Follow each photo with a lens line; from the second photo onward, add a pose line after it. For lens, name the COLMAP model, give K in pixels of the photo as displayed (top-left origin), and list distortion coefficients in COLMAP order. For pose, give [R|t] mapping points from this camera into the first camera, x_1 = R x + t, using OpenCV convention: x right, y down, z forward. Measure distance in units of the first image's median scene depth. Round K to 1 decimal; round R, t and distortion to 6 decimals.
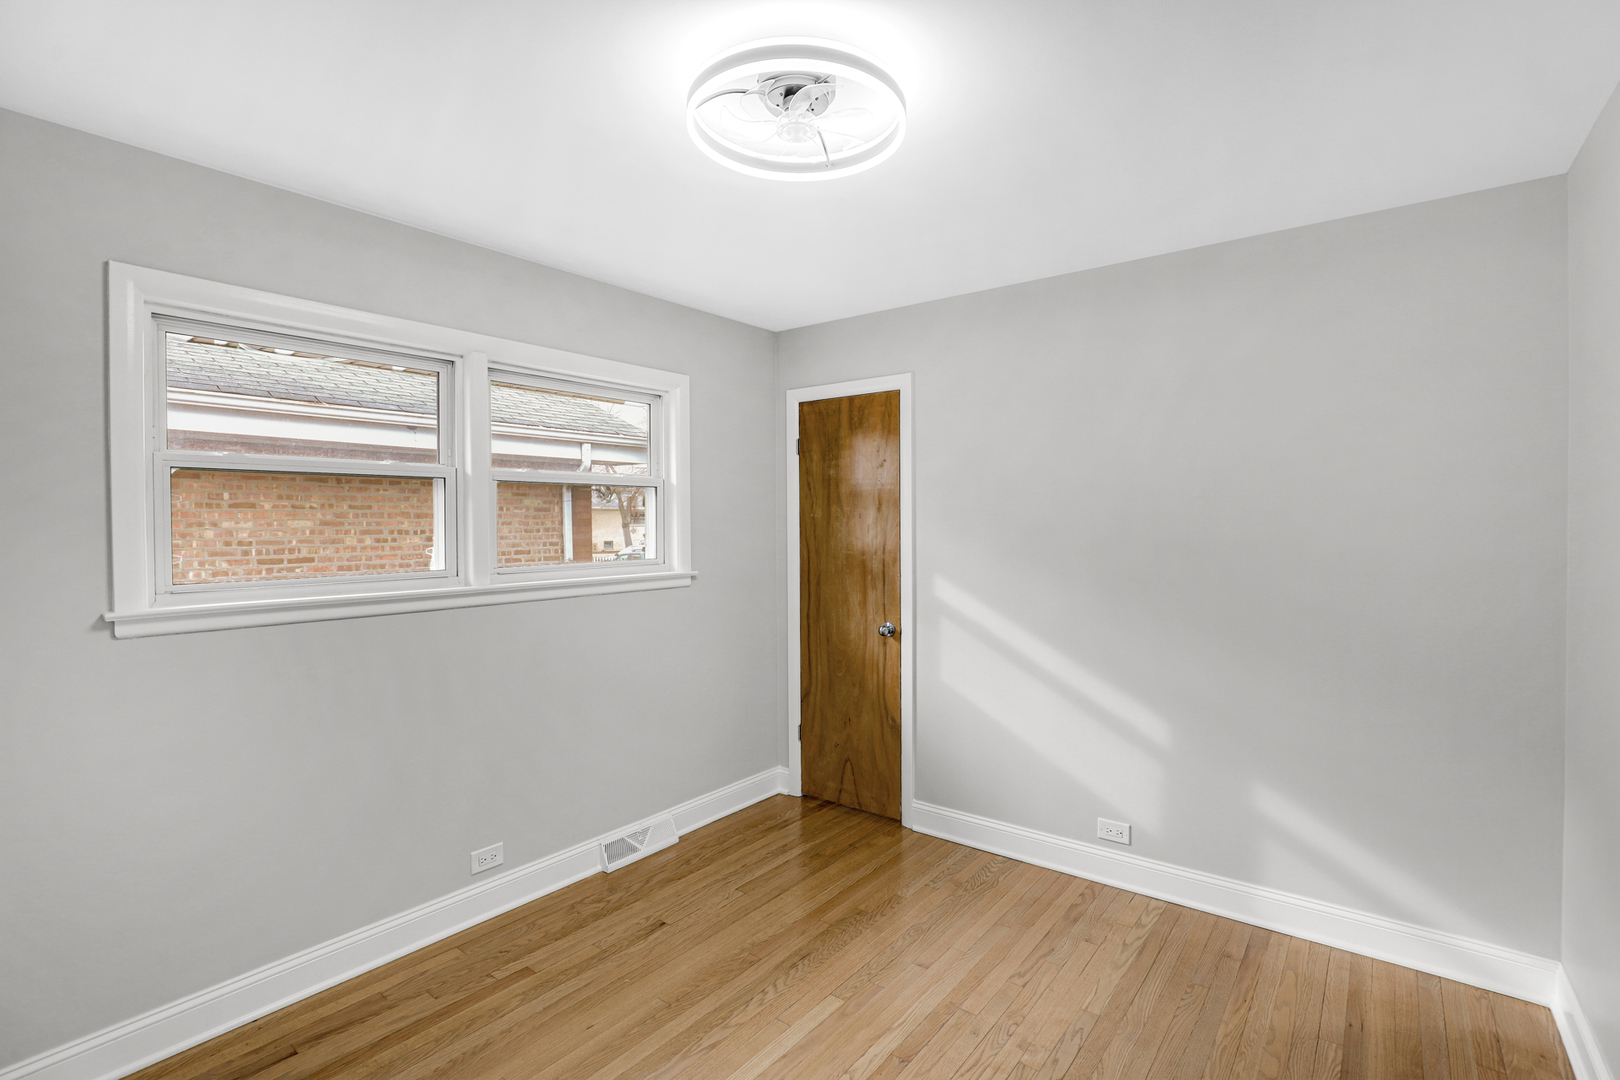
lens RADIAL K [[747.1, 0, 806.1], [0, 747.1, 532.2], [0, 0, 1]] dist [-0.012907, 0.000520]
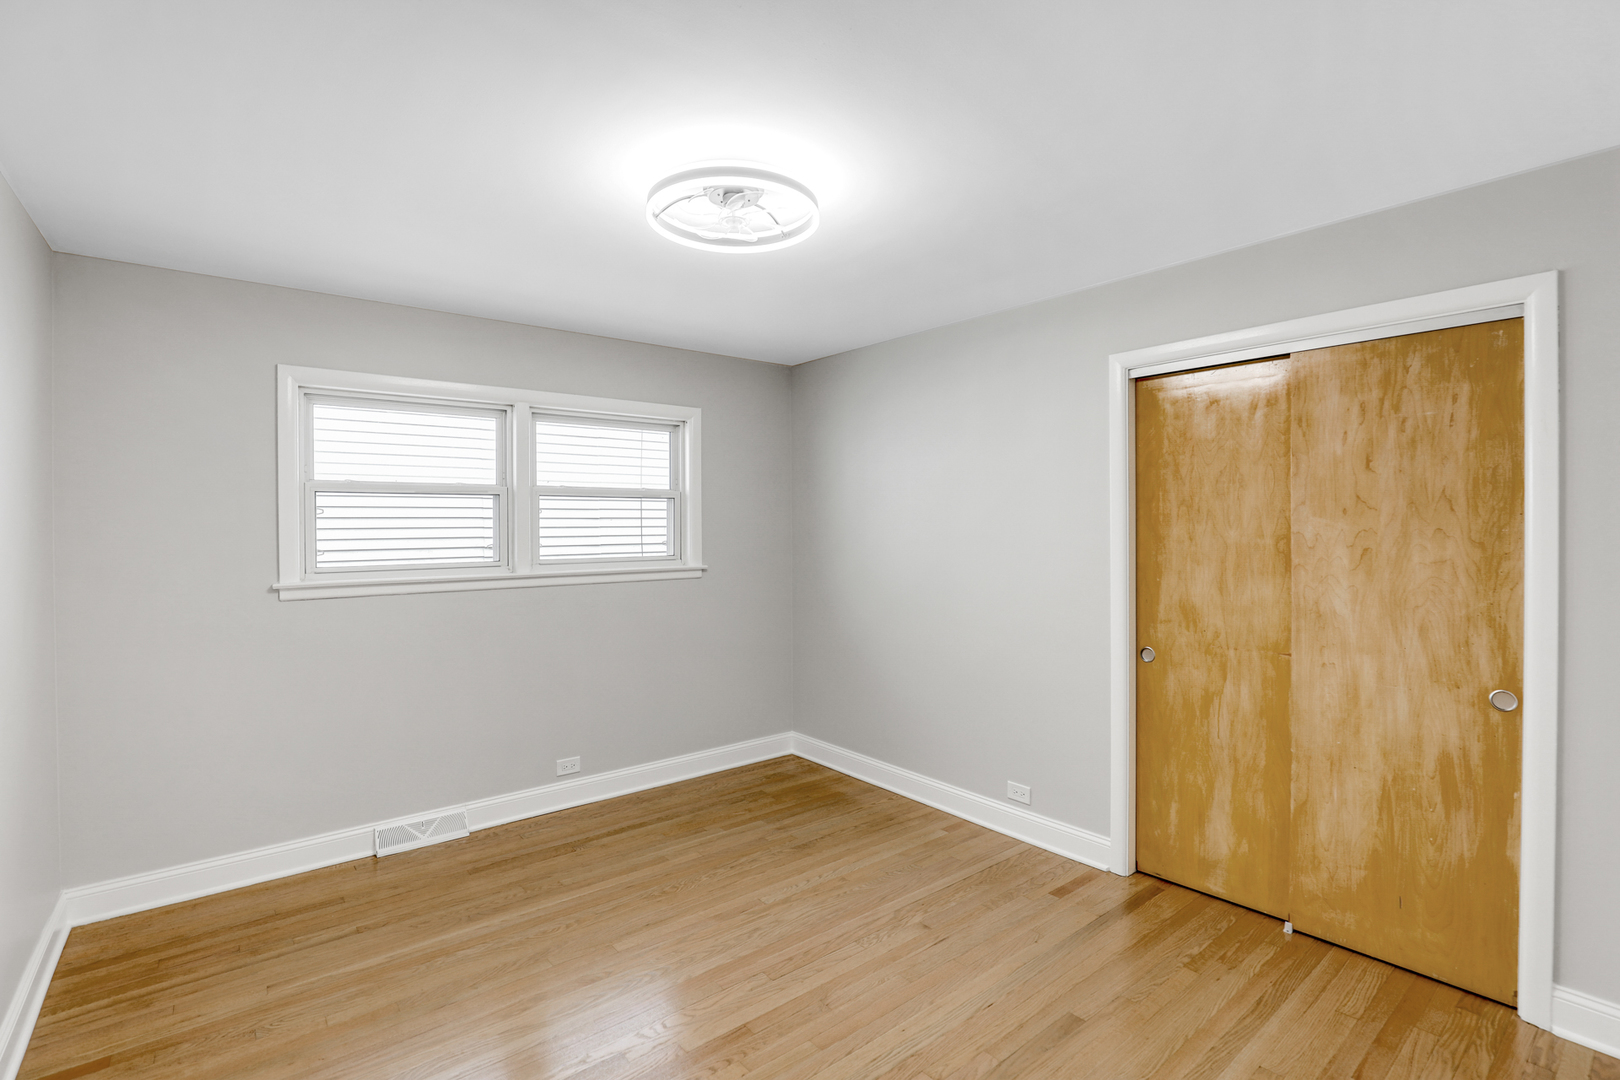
lens RADIAL K [[747.1, 0, 809.1], [0, 747.1, 540.3], [0, 0, 1]] dist [-0.012907, 0.000520]
pose [[0.971751, 0.000079, -0.236007, 0.374159], [0.001472, 0.999978, 0.006398, 0.003781], [0.236002, -0.006565, 0.971730, -0.196774]]
